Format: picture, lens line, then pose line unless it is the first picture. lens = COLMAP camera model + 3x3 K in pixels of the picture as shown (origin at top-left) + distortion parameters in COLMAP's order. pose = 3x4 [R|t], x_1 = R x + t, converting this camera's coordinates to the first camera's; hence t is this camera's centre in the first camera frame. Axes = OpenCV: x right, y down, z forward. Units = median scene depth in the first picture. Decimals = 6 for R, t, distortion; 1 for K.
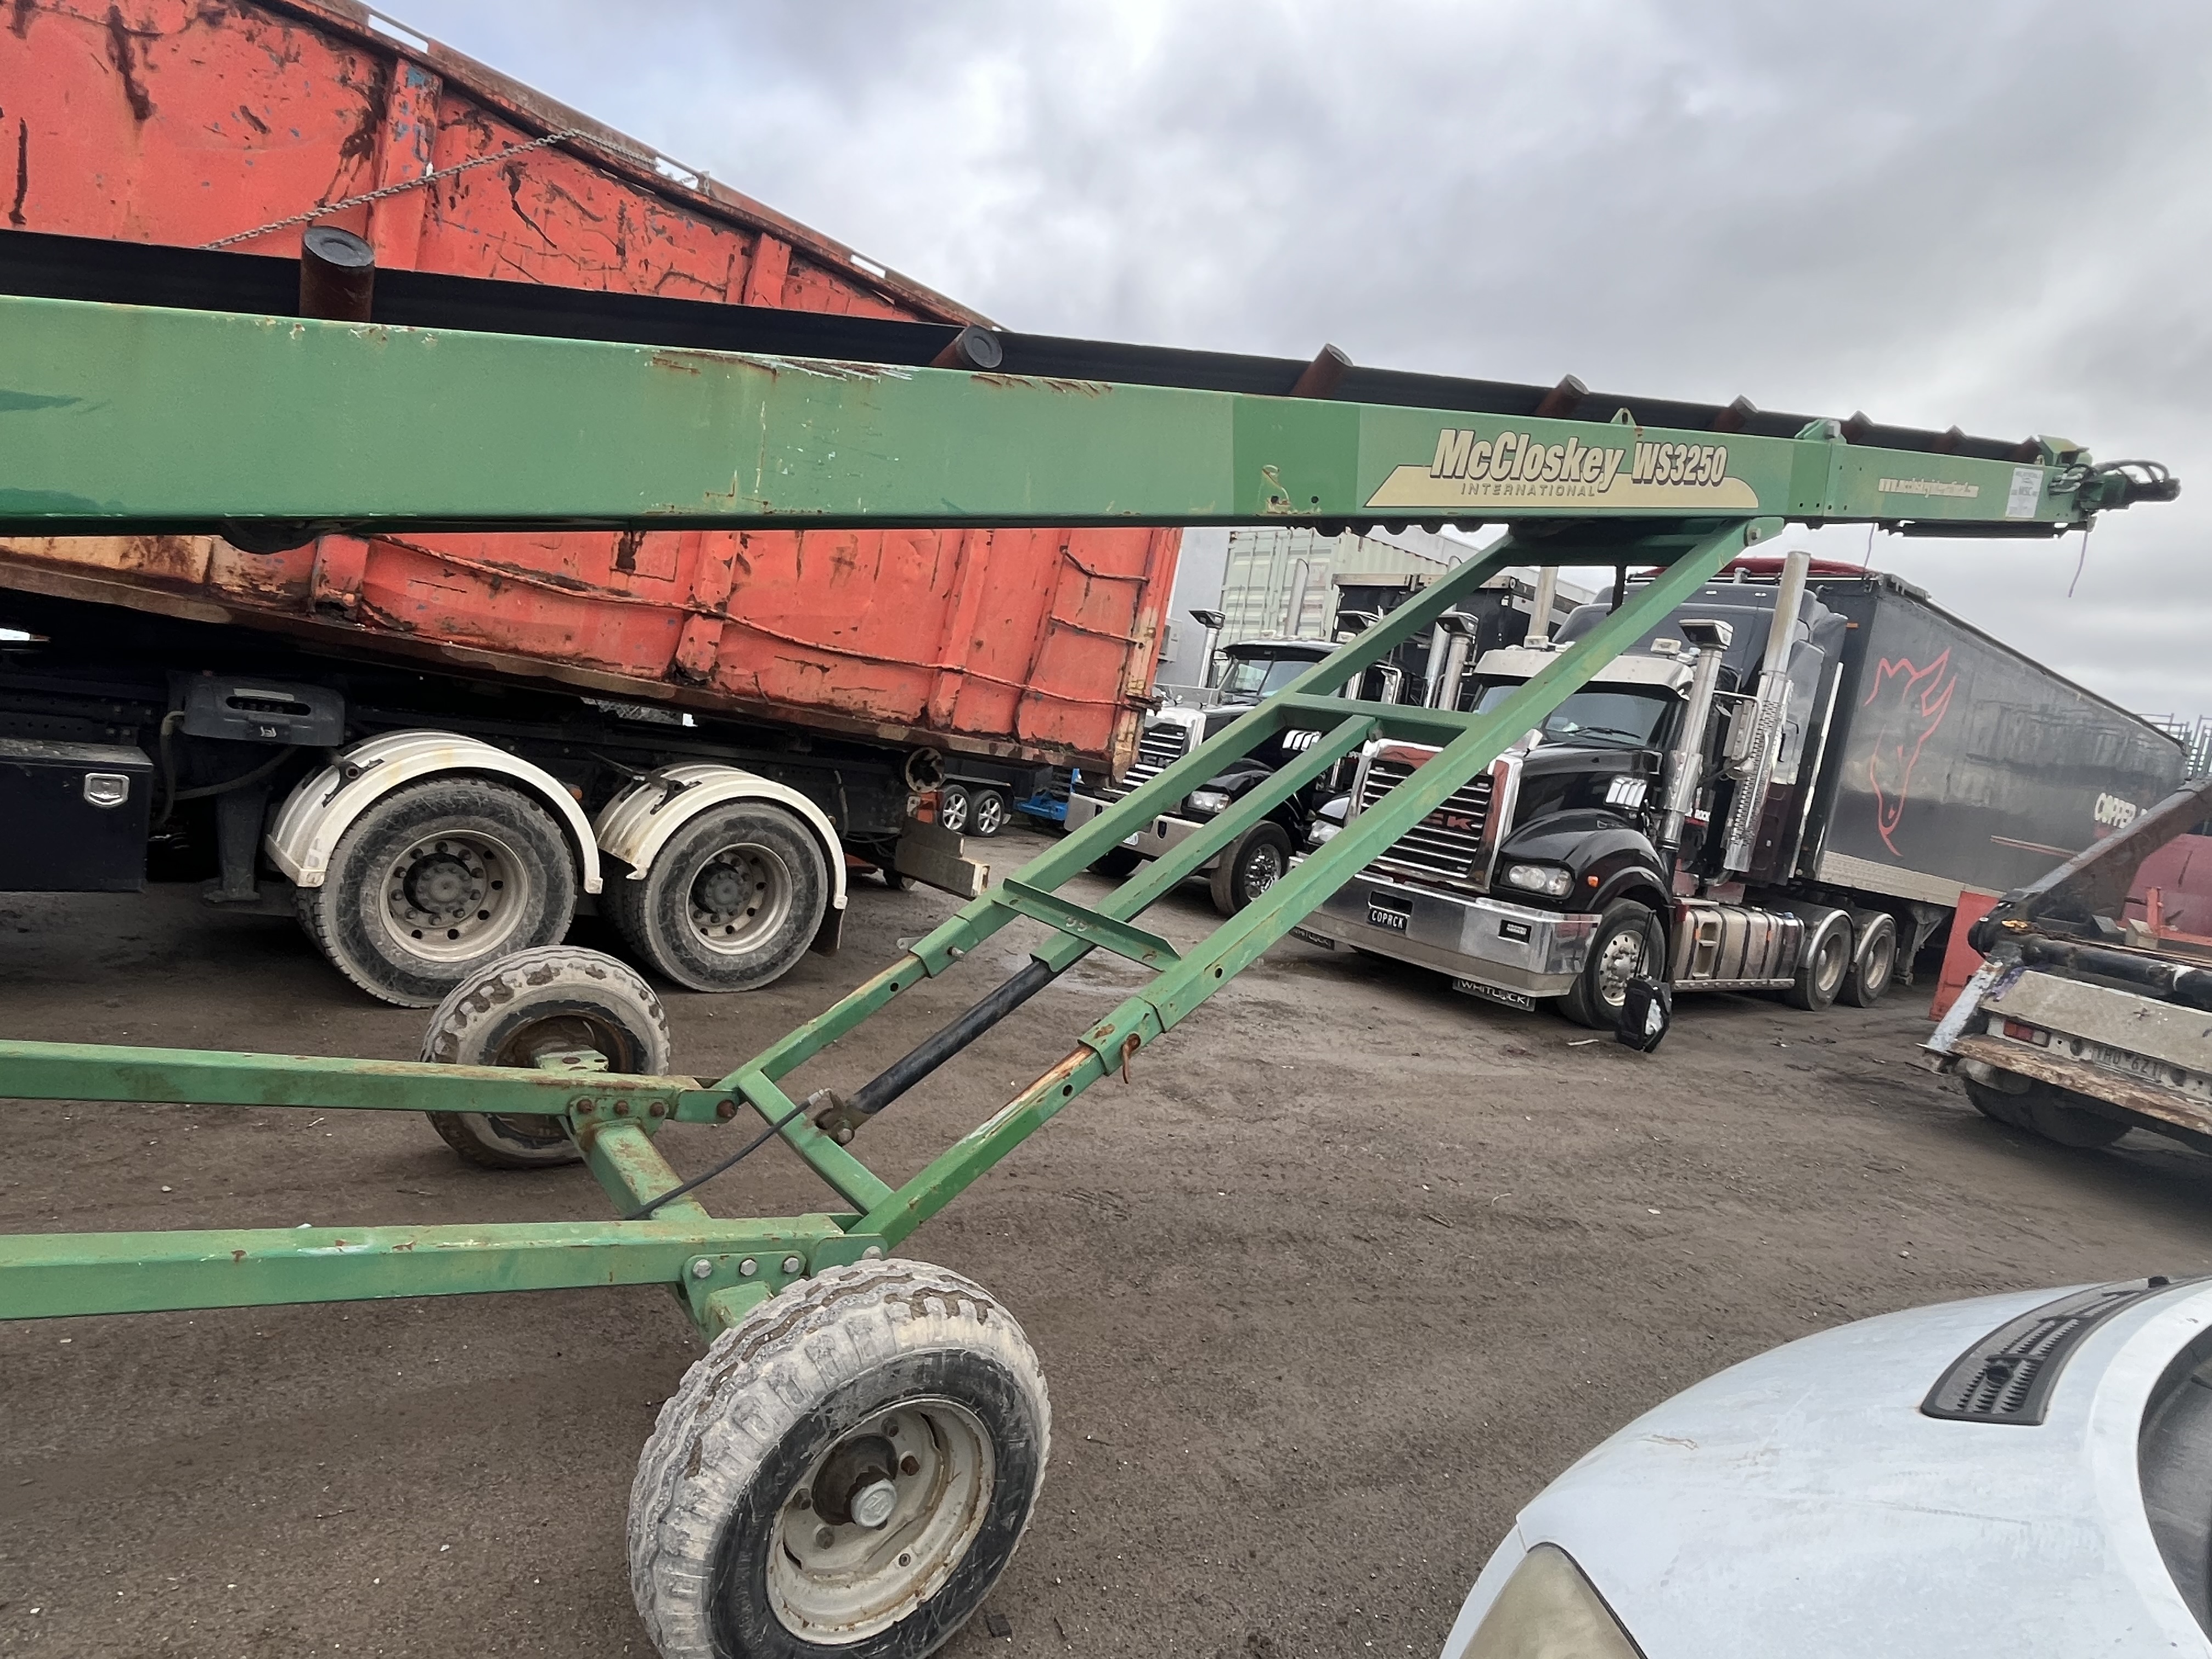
lens RADIAL K [[1174.0, 0, 1106.0], [0, 1174.0, 829.5], [0, 0, 1]] dist [-0.001993, -0.001456]
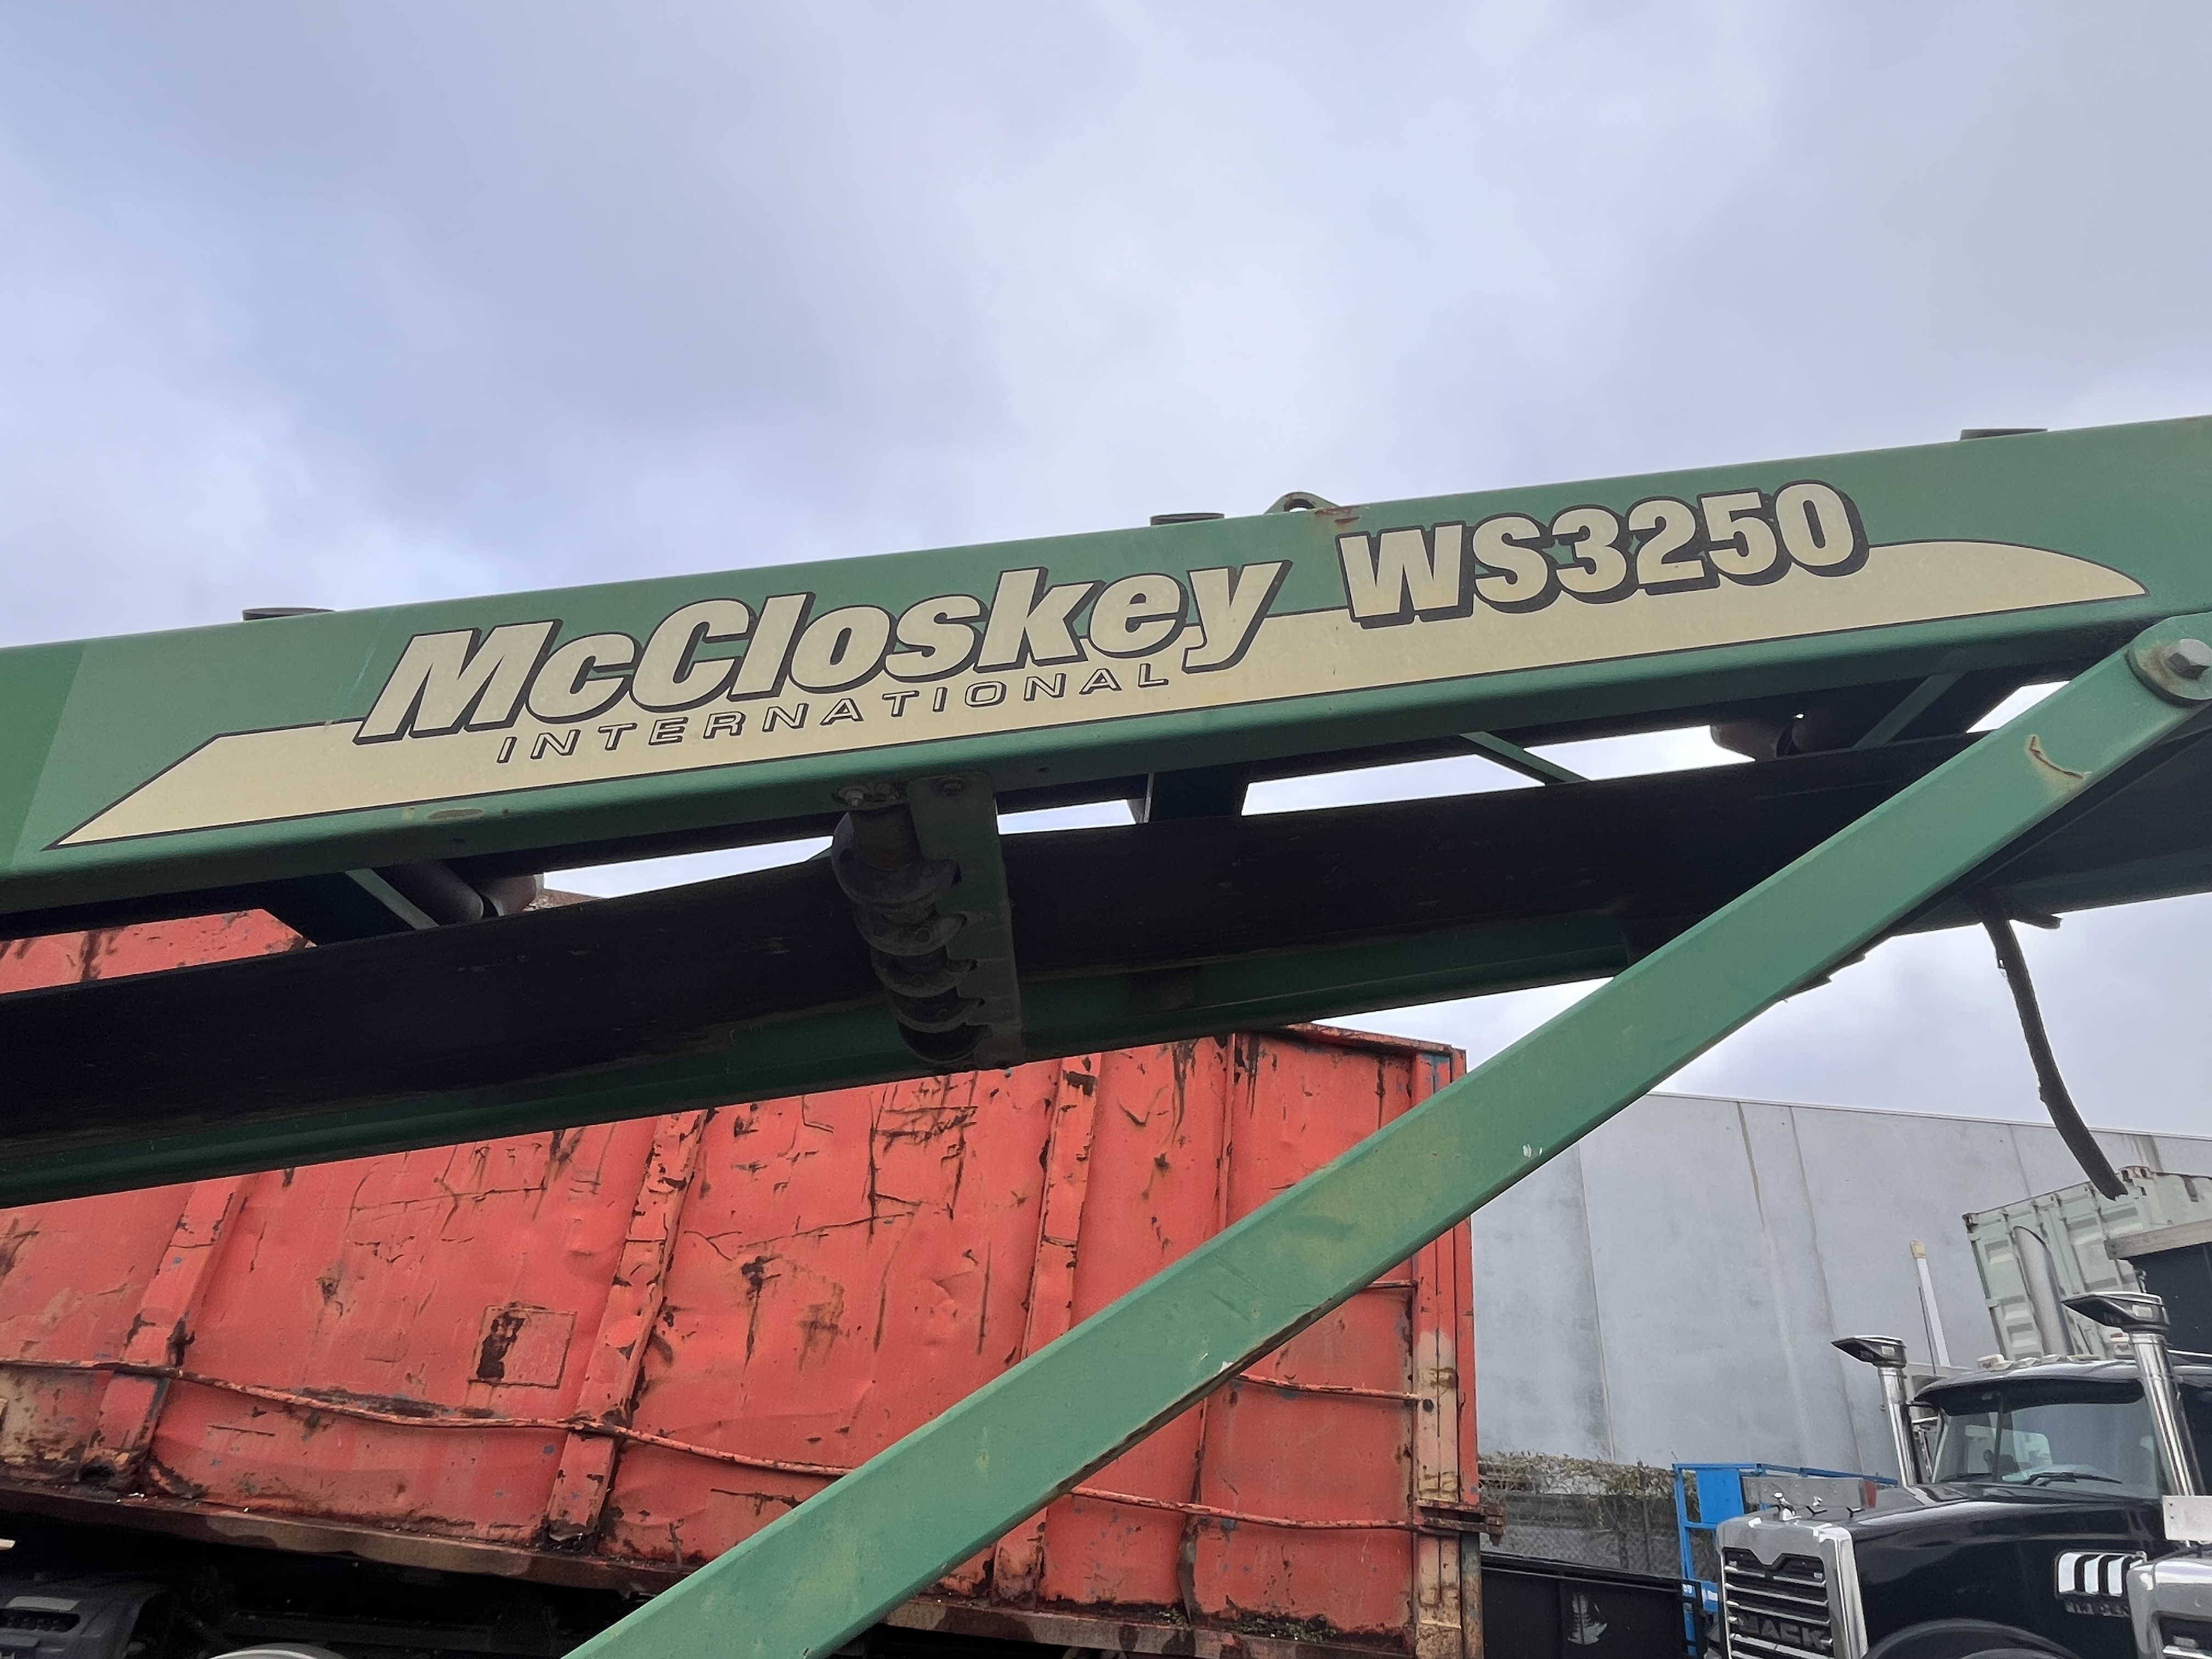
lens RADIAL K [[1174.0, 0, 1106.0], [0, 1174.0, 829.5], [0, 0, 1]] dist [-0.001993, -0.001456]
pose [[0.804989, -0.363426, -0.468950, 0.389991], [-0.002526, 0.788317, -0.615264, -0.036815], [0.593284, 0.496465, 0.633669, 0.578821]]
